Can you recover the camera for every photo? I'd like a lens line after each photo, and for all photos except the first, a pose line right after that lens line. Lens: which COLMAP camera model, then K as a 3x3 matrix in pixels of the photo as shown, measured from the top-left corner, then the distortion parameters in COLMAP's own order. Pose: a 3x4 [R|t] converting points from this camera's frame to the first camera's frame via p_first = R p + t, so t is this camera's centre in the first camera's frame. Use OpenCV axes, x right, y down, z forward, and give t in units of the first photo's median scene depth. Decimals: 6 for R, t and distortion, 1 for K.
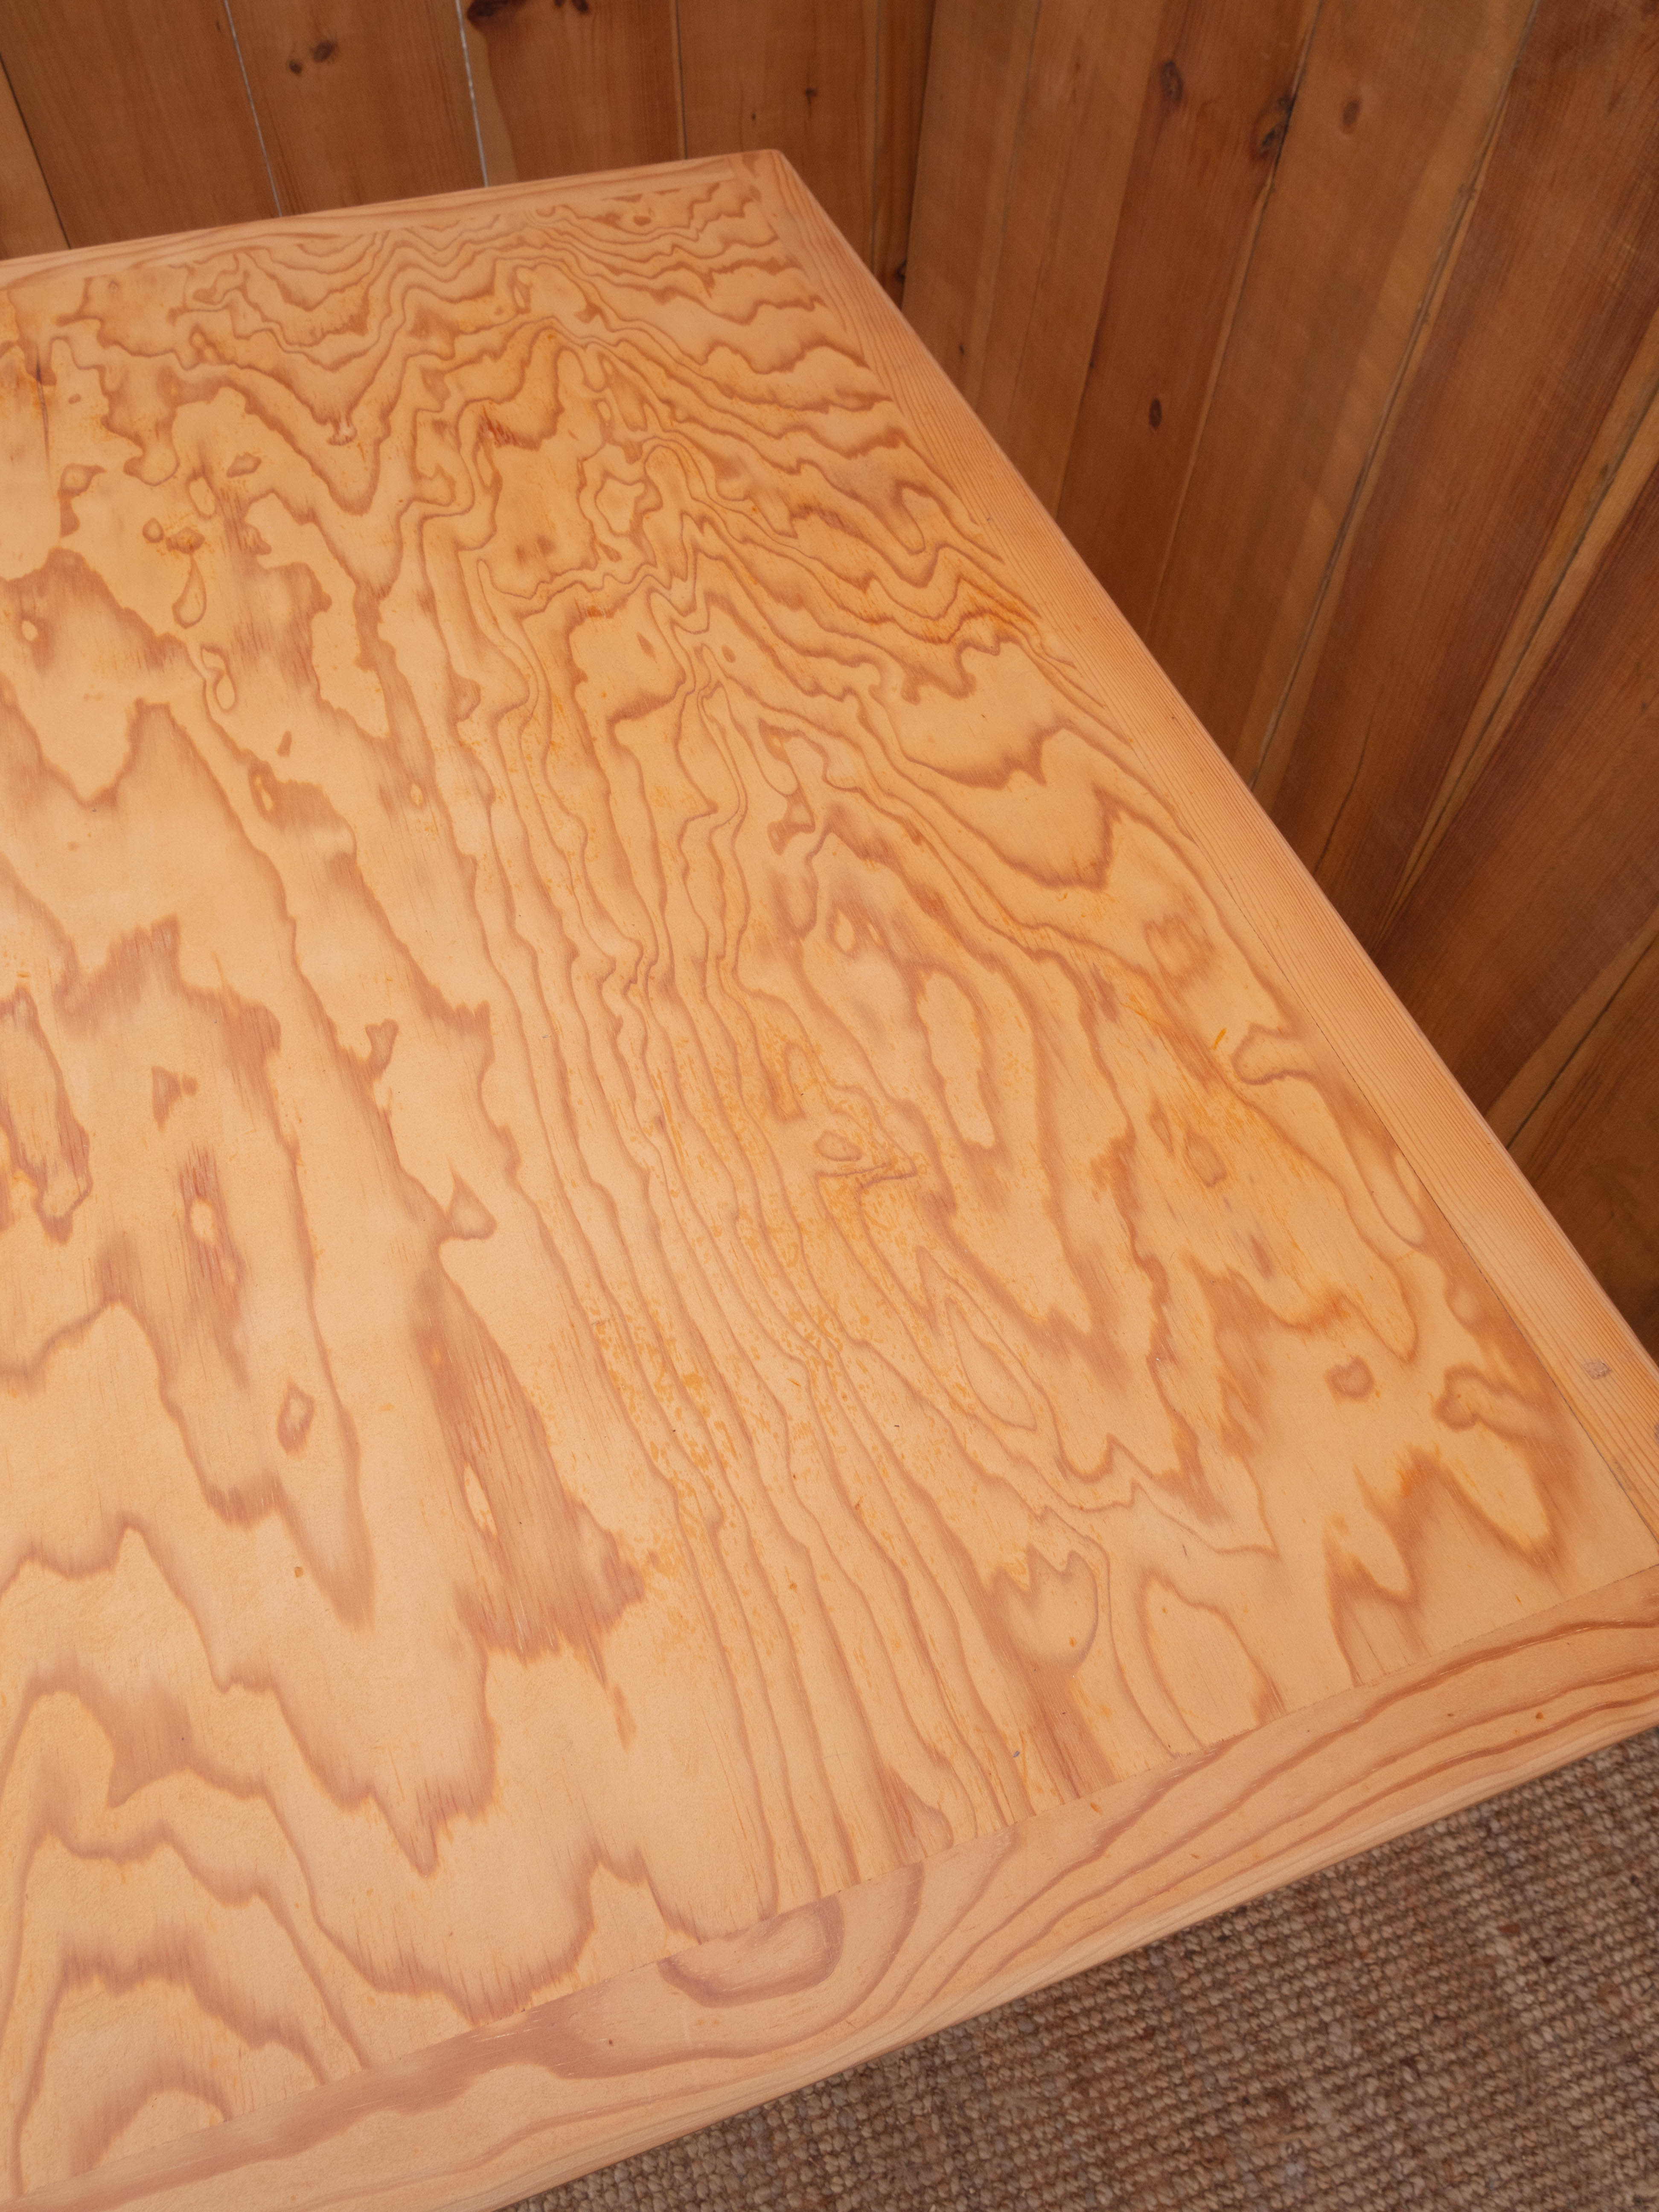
lens RADIAL K [[1628.9, 0, 812.4], [0, 1628.9, 1110.5], [0, 0, 1]] dist [-0.068214, 0.026666]
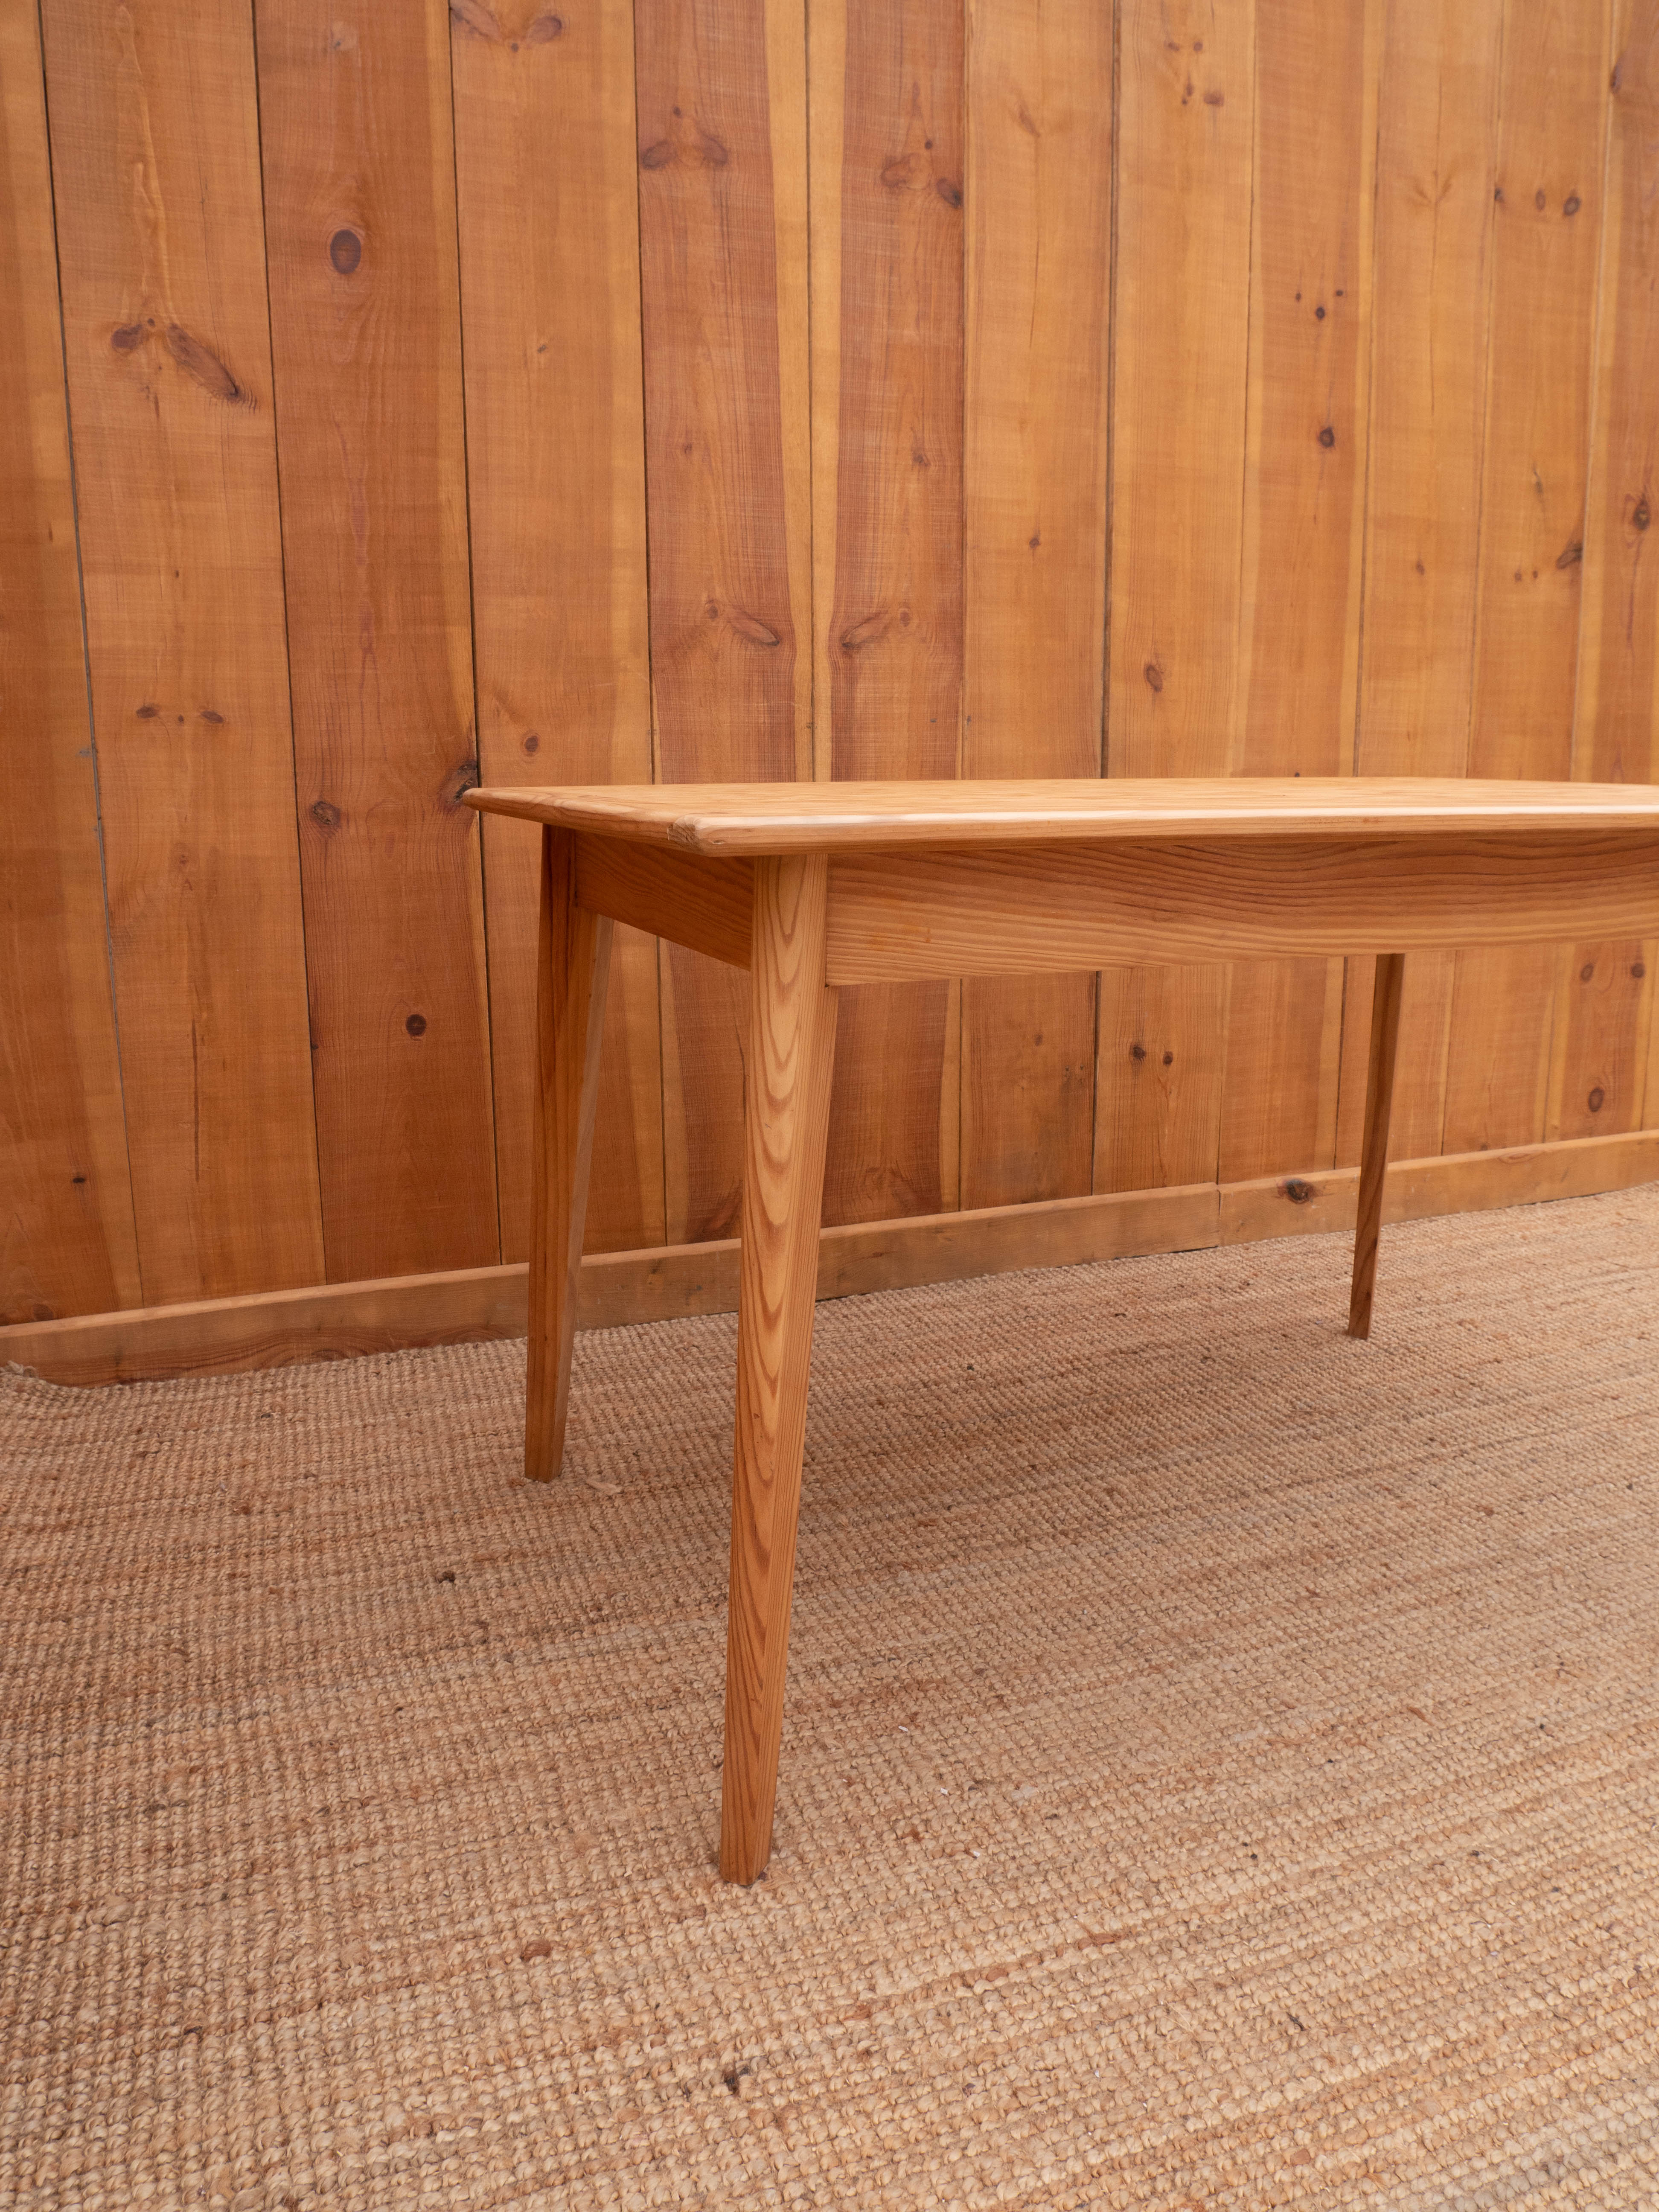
lens RADIAL K [[1628.9, 0, 827.1], [0, 1628.9, 1097.8], [0, 0, 1]] dist [-0.068214, 0.026666]
pose [[-0.028928, -0.245543, 0.968954, -1.536424], [0.820036, 0.548470, 0.163470, -0.486681], [-0.571581, 0.799306, 0.185488, 0.869444]]
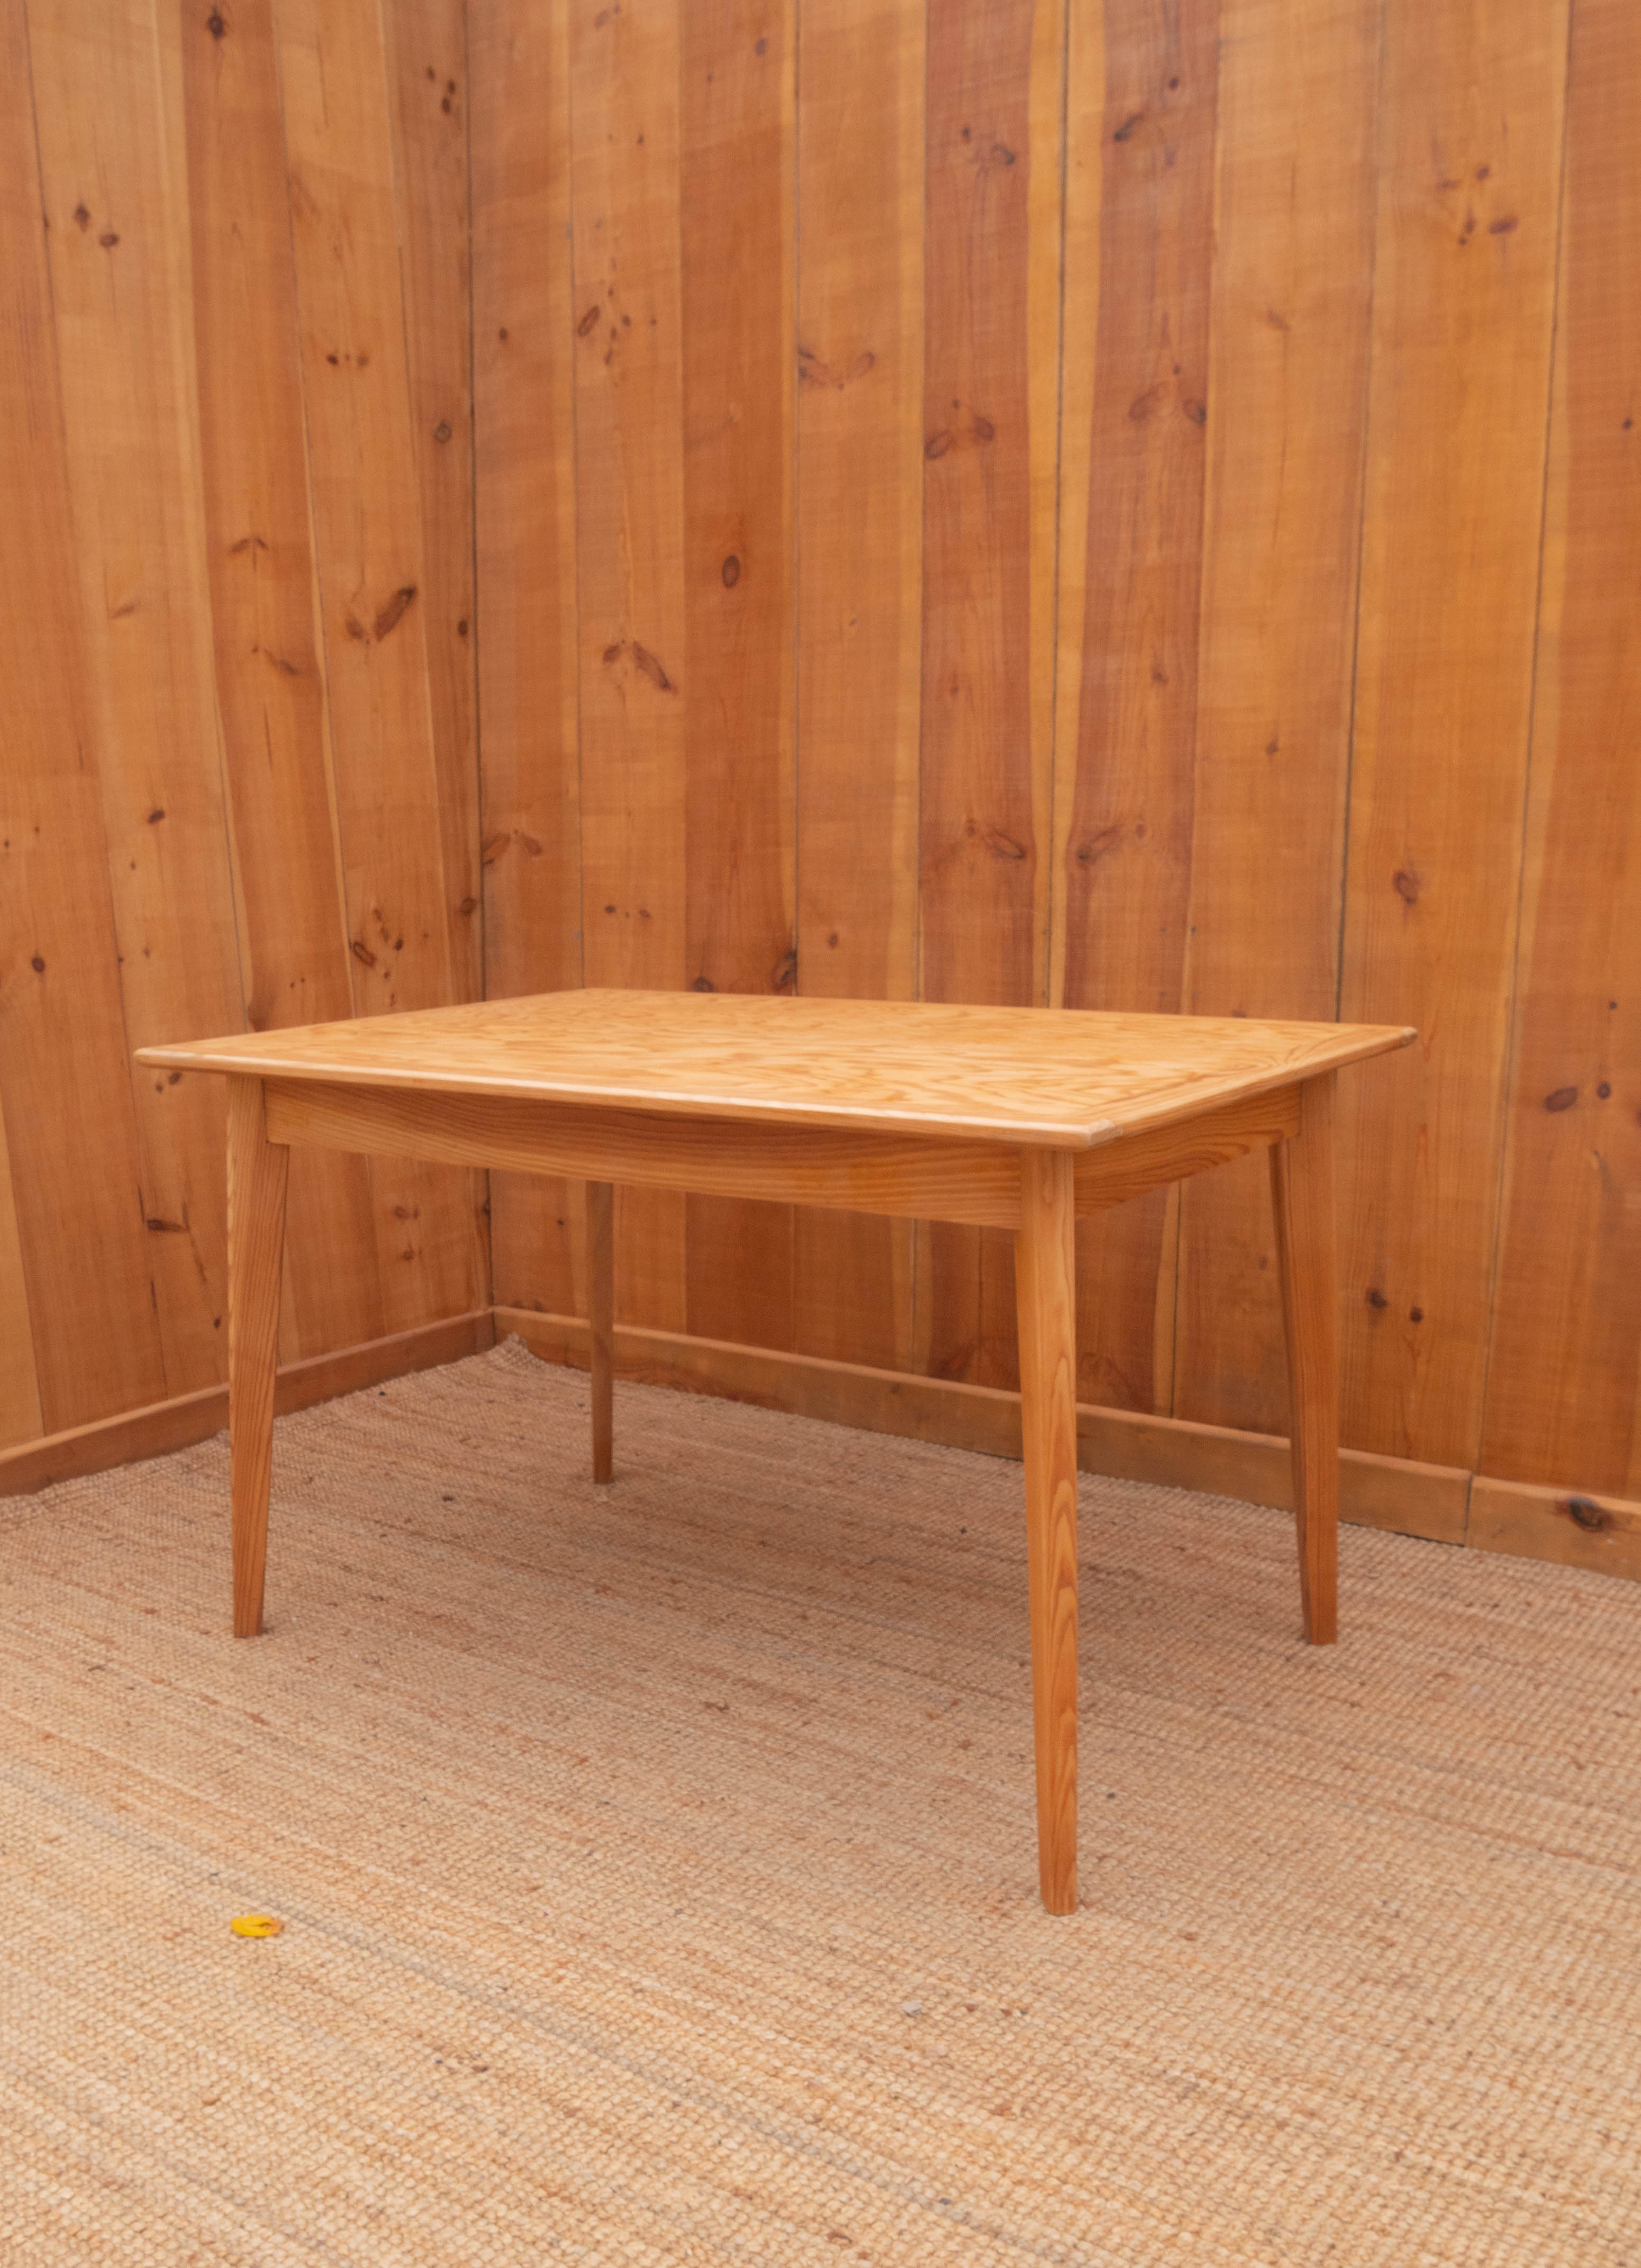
lens RADIAL K [[2023.0, 0, 751.9], [0, 2023.0, 1250.5], [0, 0, 1]] dist [-0.071064, 0.035042]
pose [[0.828042, -0.169825, 0.534328, -1.323695], [0.485016, 0.695056, -0.530714, 1.078036], [-0.281259, 0.698611, 0.657903, -0.453620]]
